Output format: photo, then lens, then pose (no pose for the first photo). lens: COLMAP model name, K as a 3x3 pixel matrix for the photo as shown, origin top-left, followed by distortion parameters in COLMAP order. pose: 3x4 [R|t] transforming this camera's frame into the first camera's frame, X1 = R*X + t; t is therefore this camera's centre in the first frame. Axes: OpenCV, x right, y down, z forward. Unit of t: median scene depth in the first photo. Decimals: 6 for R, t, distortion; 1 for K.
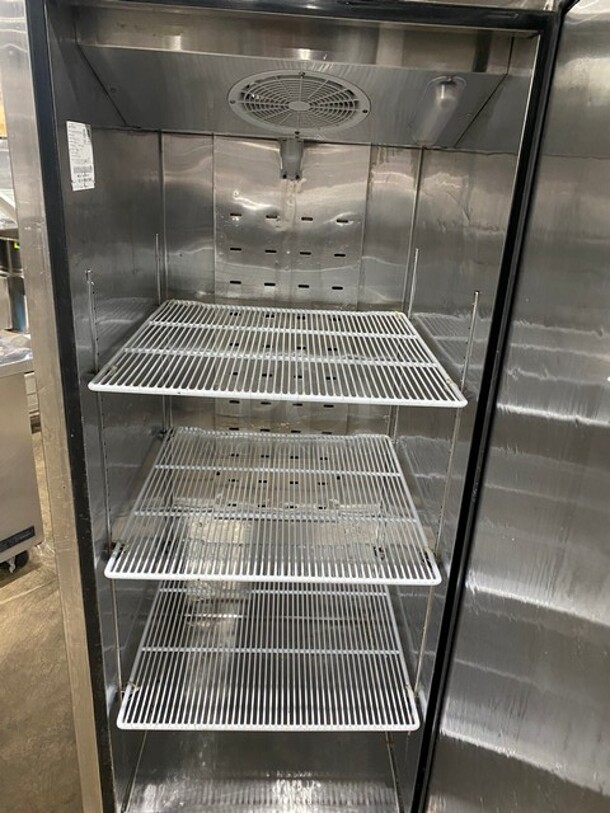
lens RADIAL K [[619.6, 0, 301.0], [0, 619.6, 408.0], [0, 0, 1]] dist [-0.006412, 0.003760]
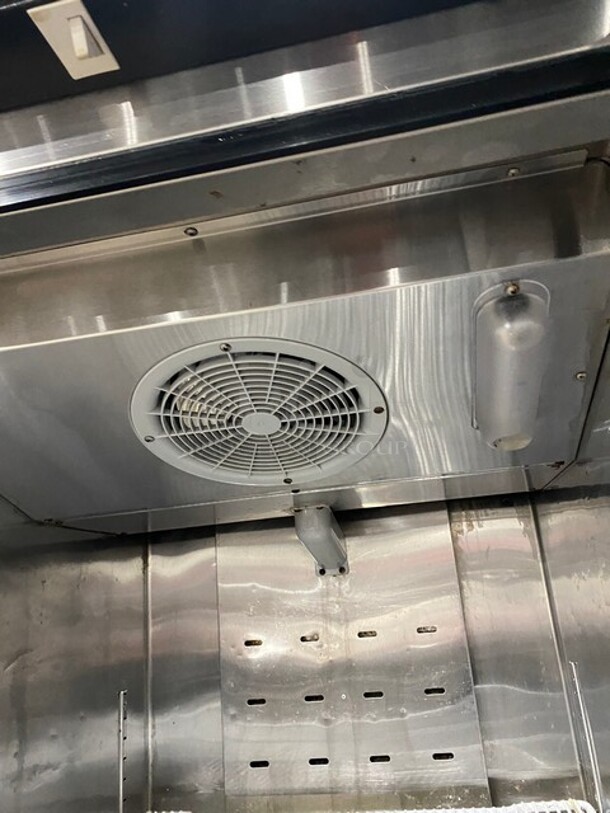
lens RADIAL K [[619.6, 0, 301.0], [0, 619.6, 408.0], [0, 0, 1]] dist [-0.006412, 0.003760]
pose [[0.968271, -0.192452, -0.159418, 0.085022], [0.049742, 0.773575, -0.631750, -0.096718], [0.244904, 0.603775, 0.758603, 0.390879]]
